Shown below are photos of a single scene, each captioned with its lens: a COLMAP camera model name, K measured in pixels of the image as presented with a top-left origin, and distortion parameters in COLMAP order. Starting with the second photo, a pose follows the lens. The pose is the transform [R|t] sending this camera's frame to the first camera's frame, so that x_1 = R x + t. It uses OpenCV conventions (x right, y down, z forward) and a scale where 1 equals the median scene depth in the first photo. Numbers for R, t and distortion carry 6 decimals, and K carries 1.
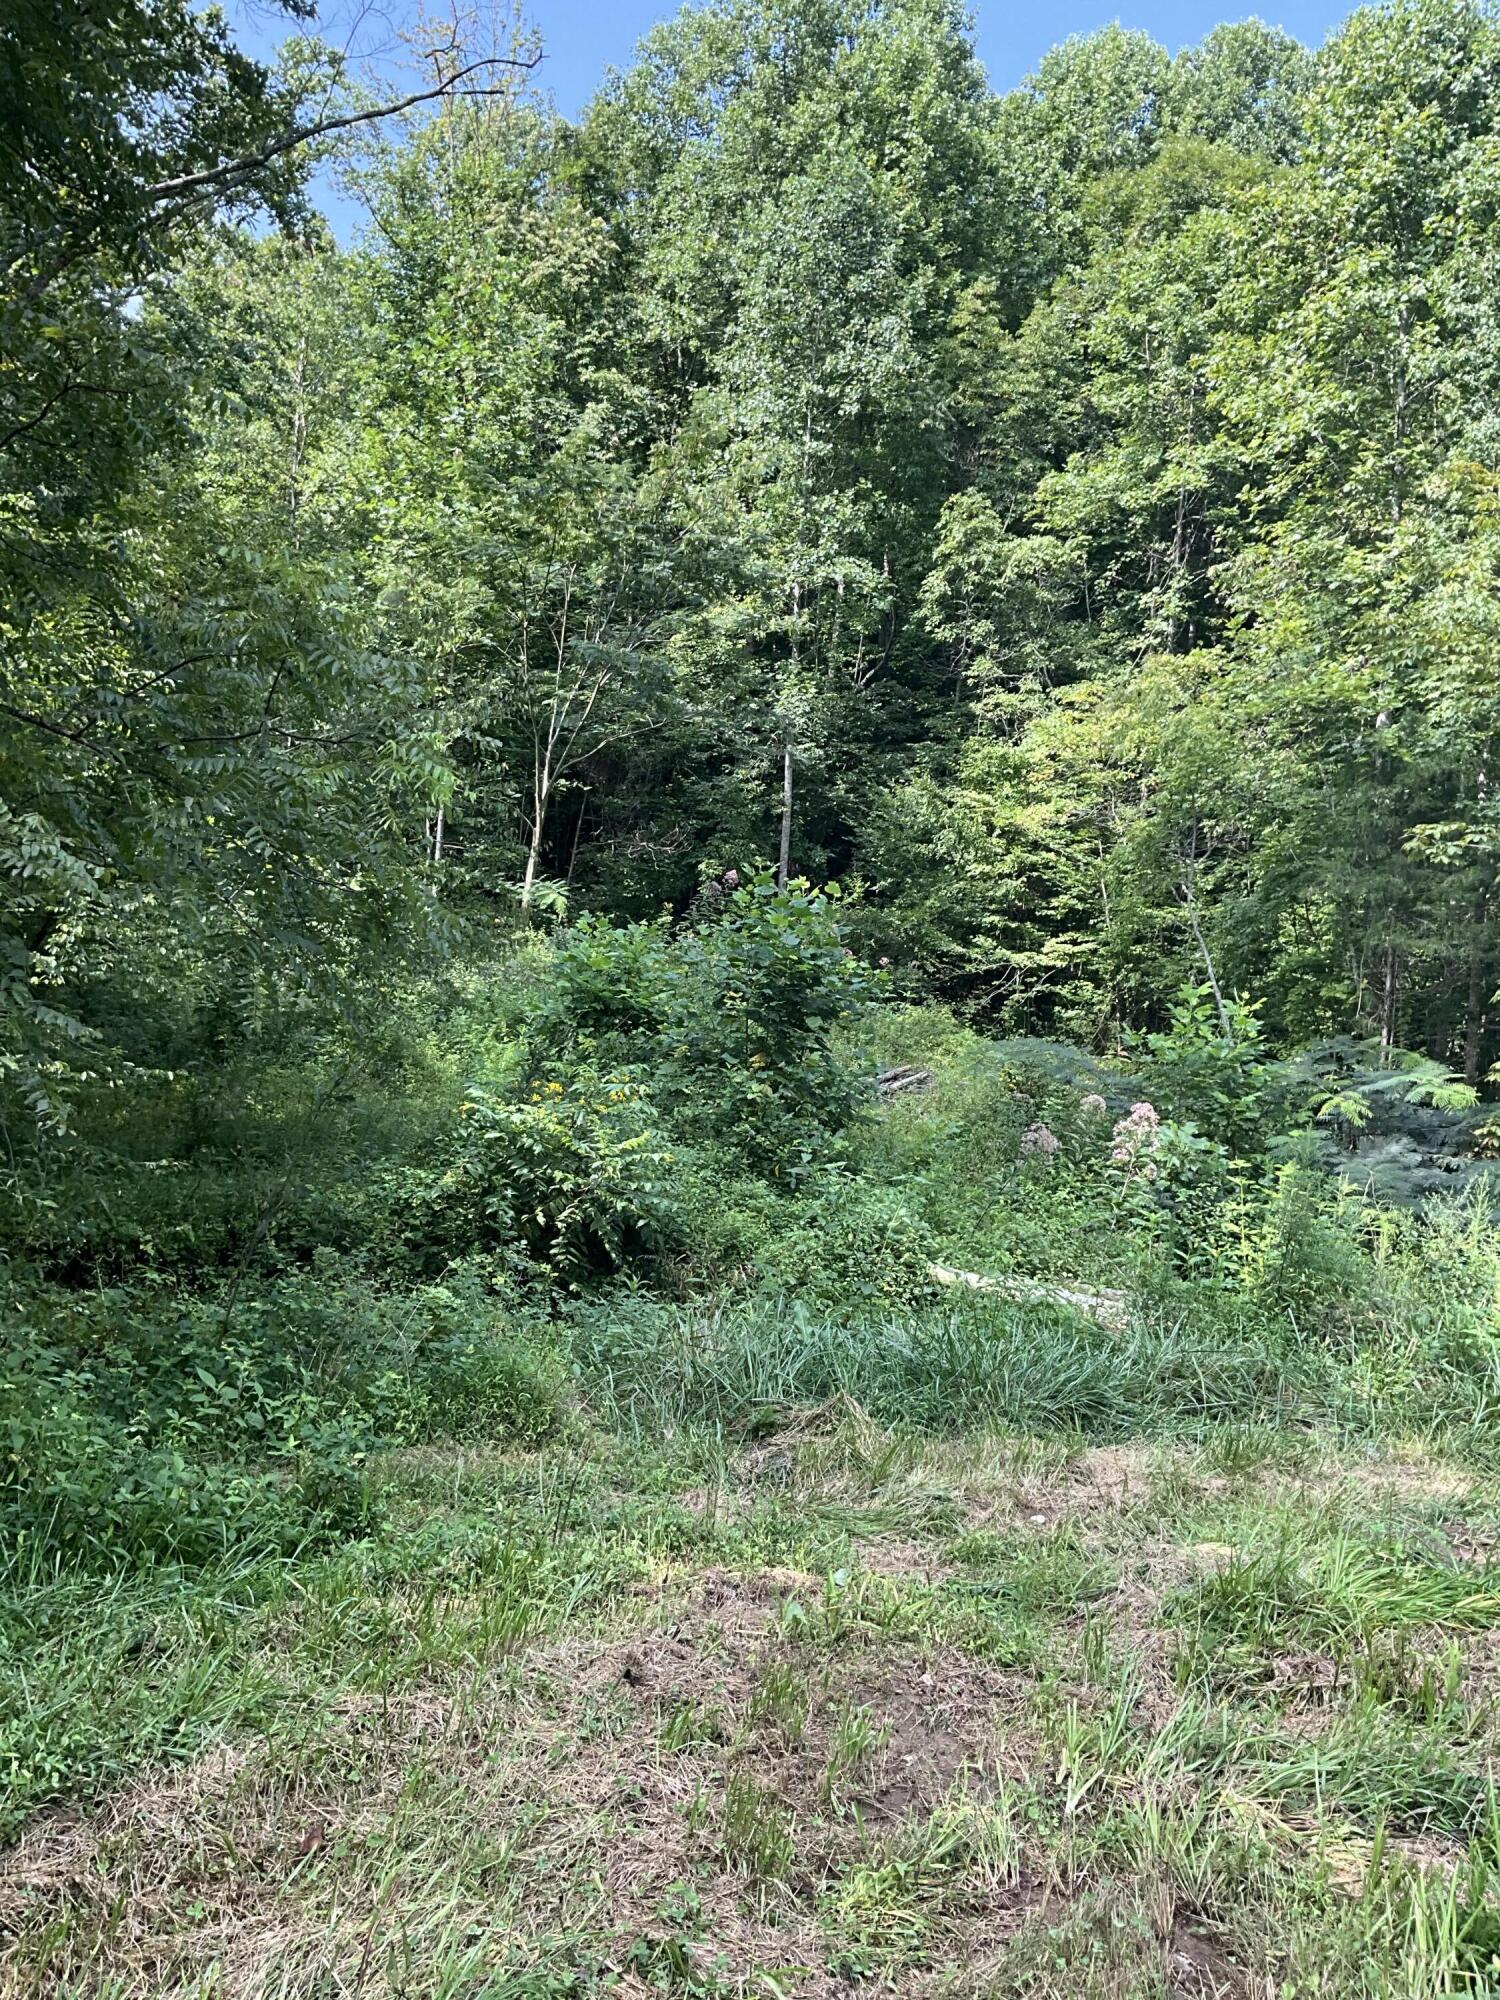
lens RADIAL K [[1662.6, 0, 754.1], [0, 1662.6, 1007.4], [0, 0, 1]] dist [0.129051, -0.275914]
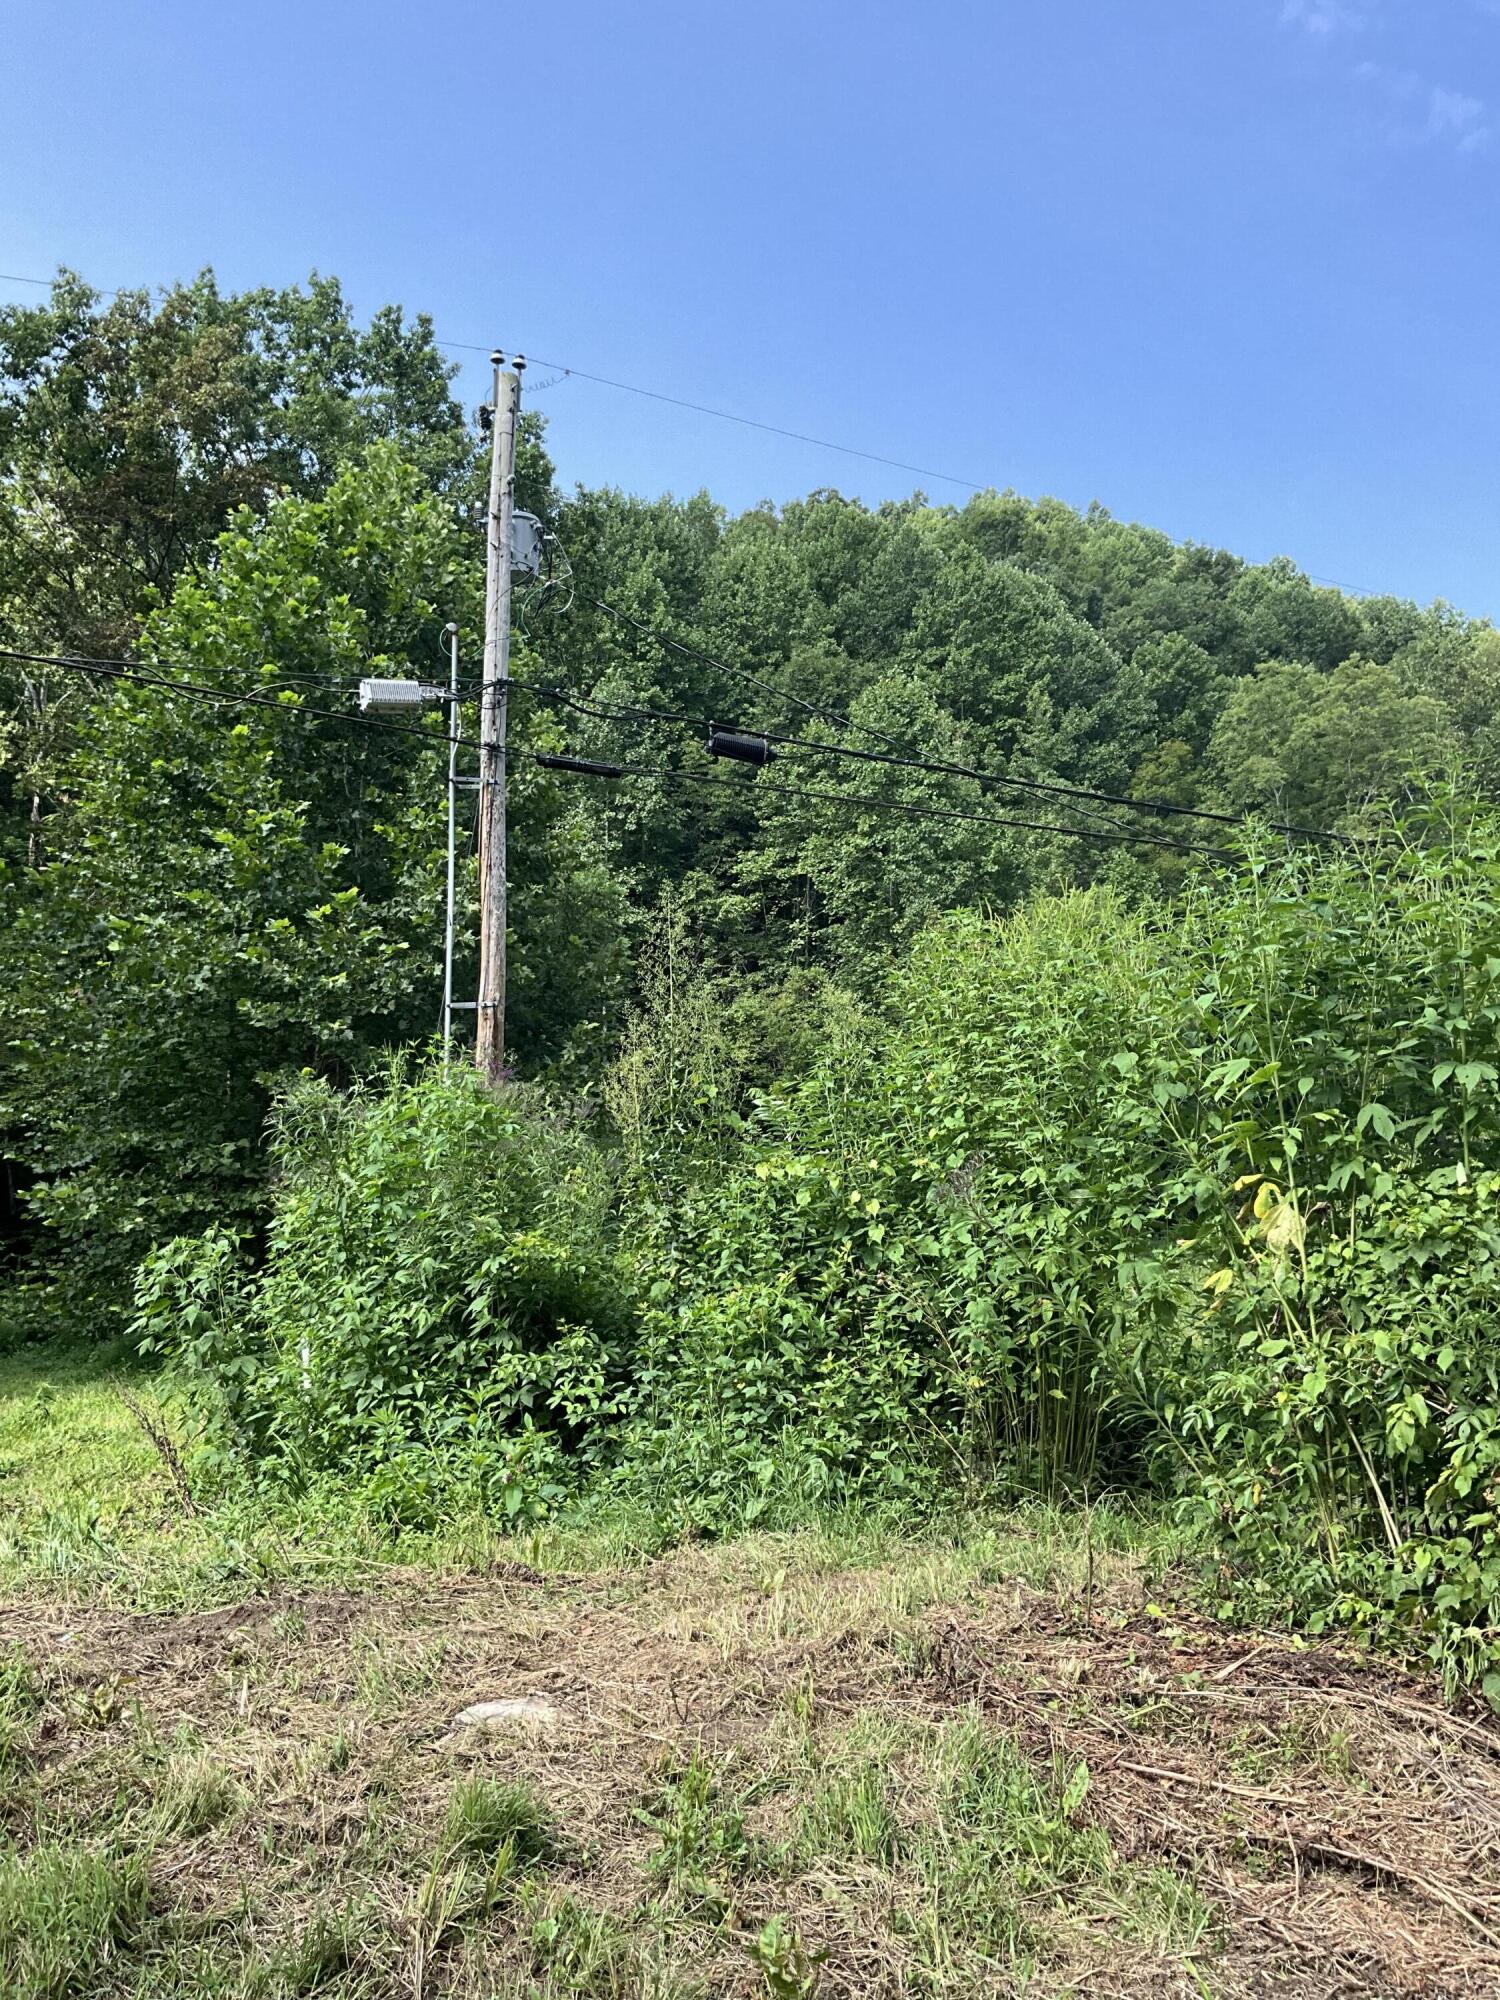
lens RADIAL K [[1662.6, 0, 754.1], [0, 1662.6, 1007.4], [0, 0, 1]] dist [0.129051, -0.275914]
pose [[0.988198, -0.046019, 0.146108, -0.087148], [0.051567, 0.998076, -0.034416, -0.087151], [-0.144244, 0.041544, 0.988670, -0.835101]]
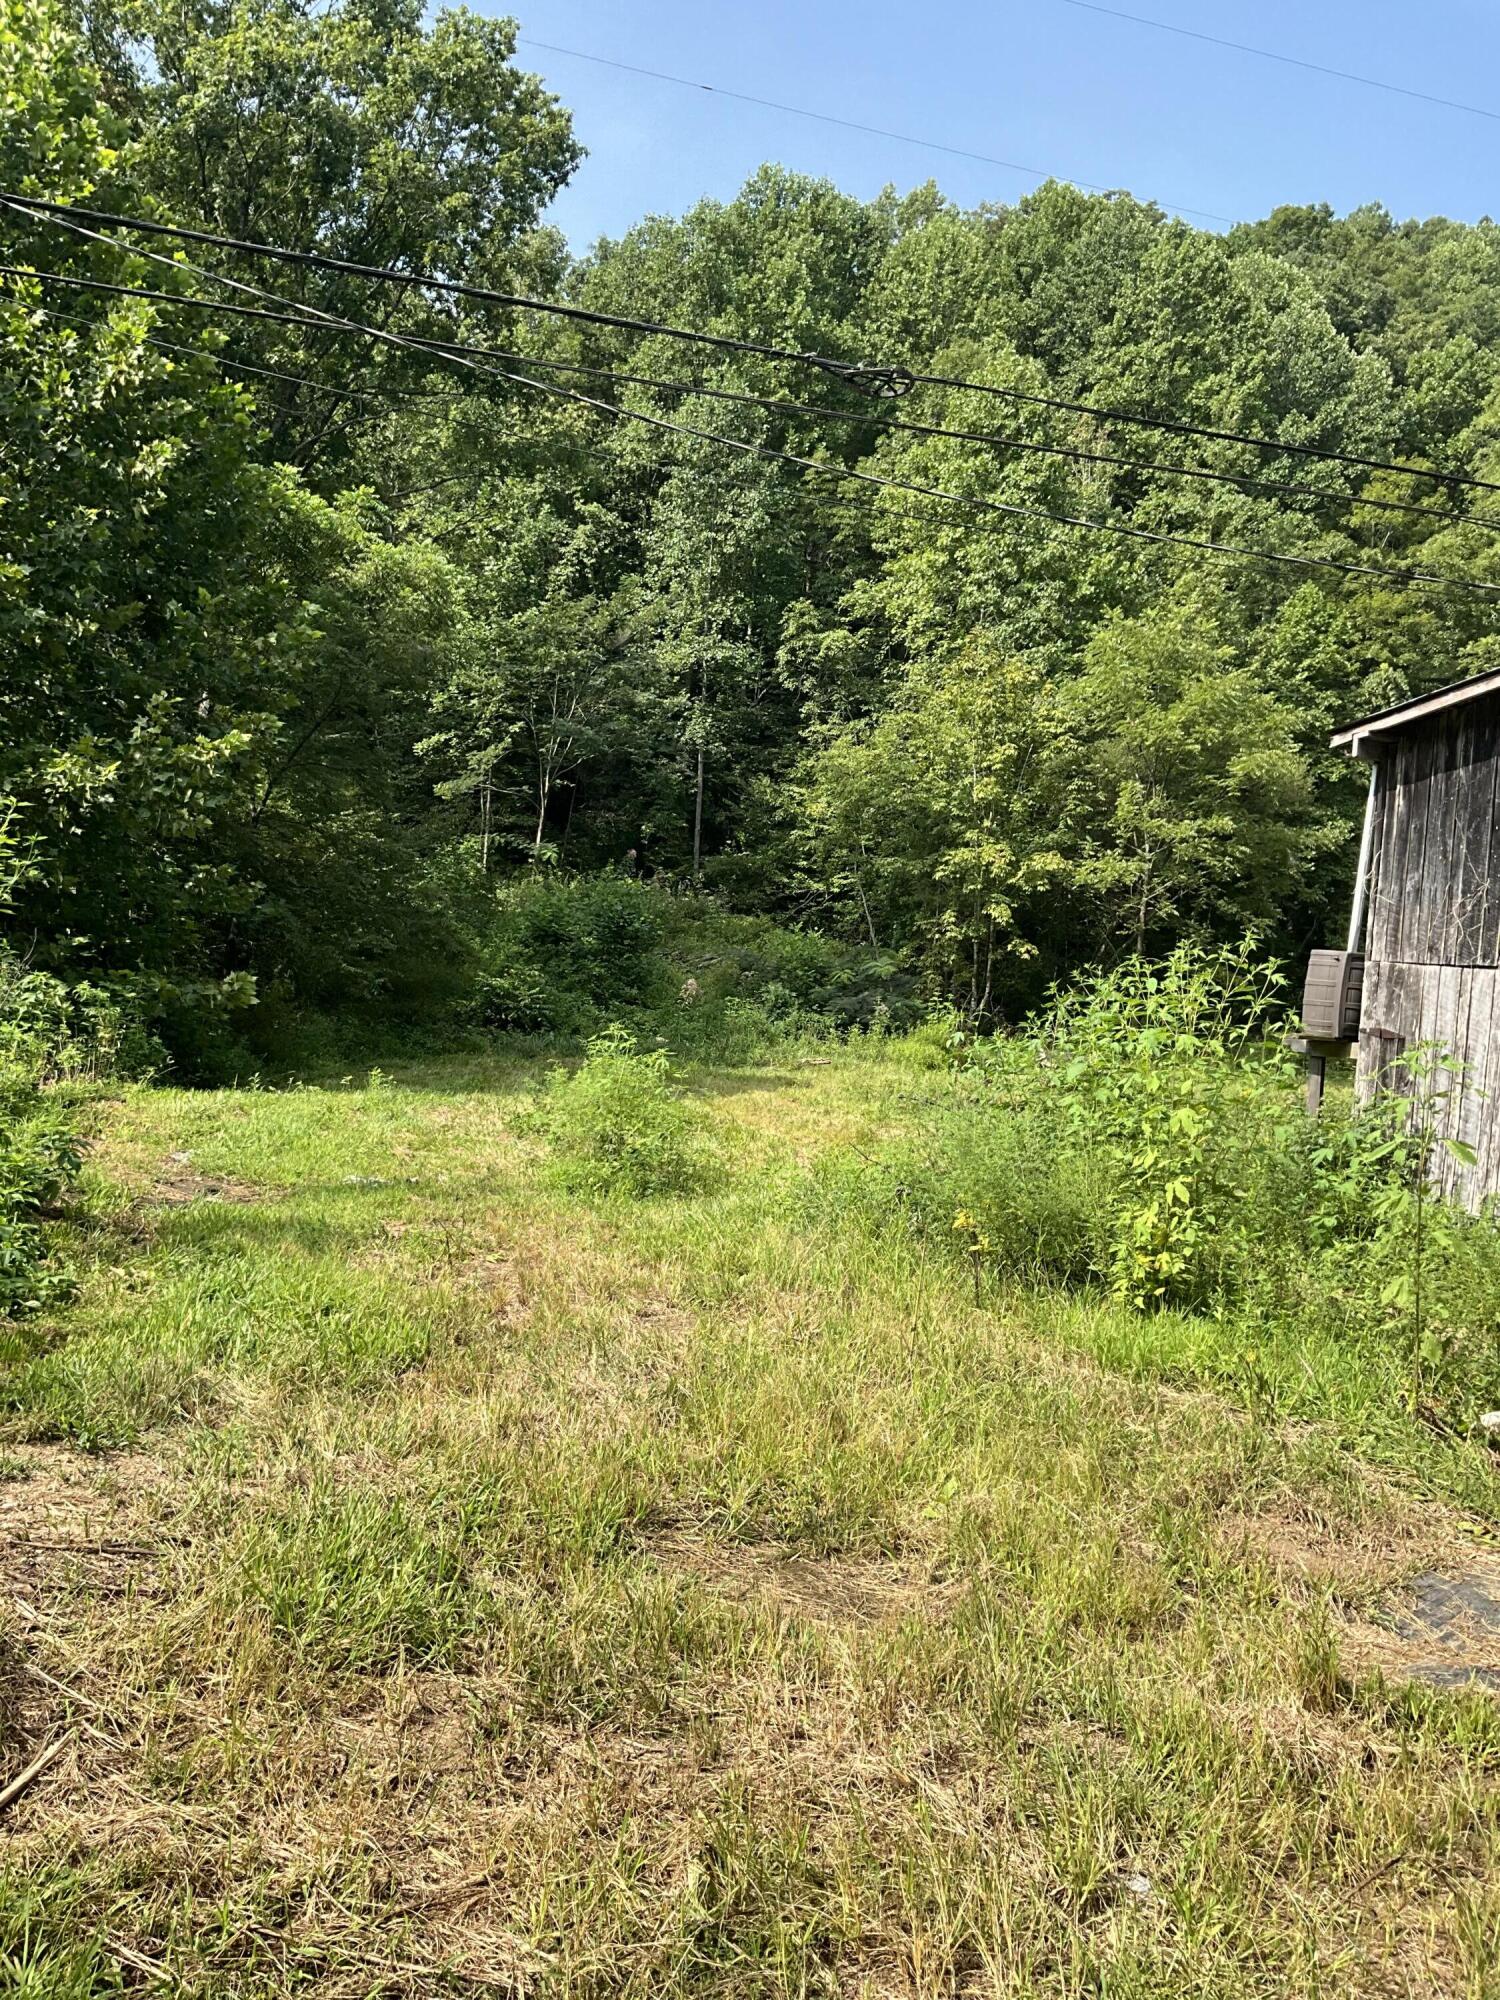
lens RADIAL K [[1688.1, 0, 750.0], [0, 1688.1, 1000.0], [0, 0, 1]] dist [0.130268, -0.237903]
pose [[0.998436, -0.000149, -0.055913, 0.171869], [0.004615, 0.996804, 0.079754, -0.047555], [0.055722, -0.079887, 0.995245, -0.704221]]
